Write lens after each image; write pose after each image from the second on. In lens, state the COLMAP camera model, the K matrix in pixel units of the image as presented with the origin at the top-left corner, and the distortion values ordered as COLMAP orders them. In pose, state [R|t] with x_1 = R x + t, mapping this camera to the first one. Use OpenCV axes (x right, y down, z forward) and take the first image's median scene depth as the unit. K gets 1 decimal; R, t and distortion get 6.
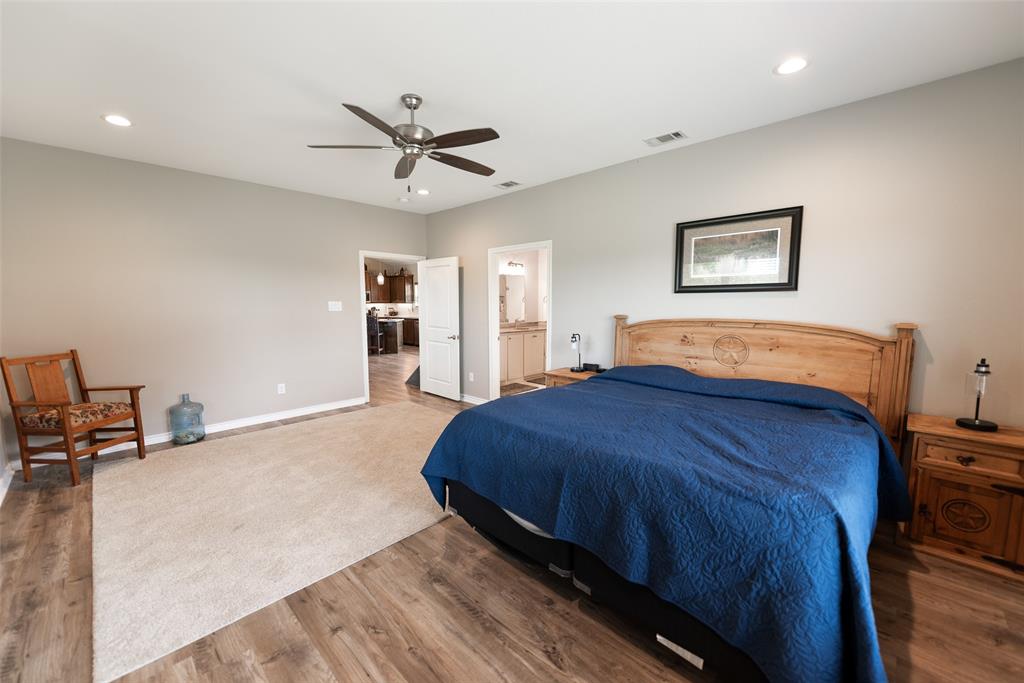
lens RADIAL K [[380.8, 0, 513.0], [0, 380.8, 348.5], [0, 0, 1]] dist [0.012297, 0.000058]
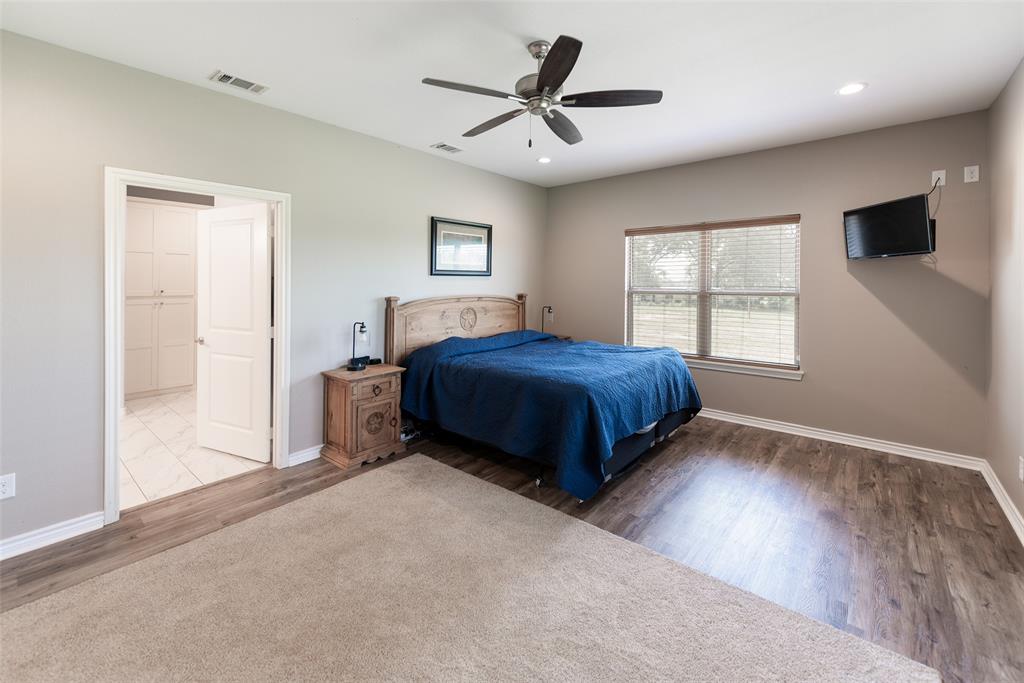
lens RADIAL K [[434.3, 0, 515.1], [0, 434.3, 288.5], [0, 0, 1]] dist [0.012939, 0.000108]
pose [[-0.055195, -0.006490, 0.998454, -1.066289], [0.124052, 0.992187, 0.013307, -0.110825], [-0.990739, 0.124594, -0.053959, 0.994858]]
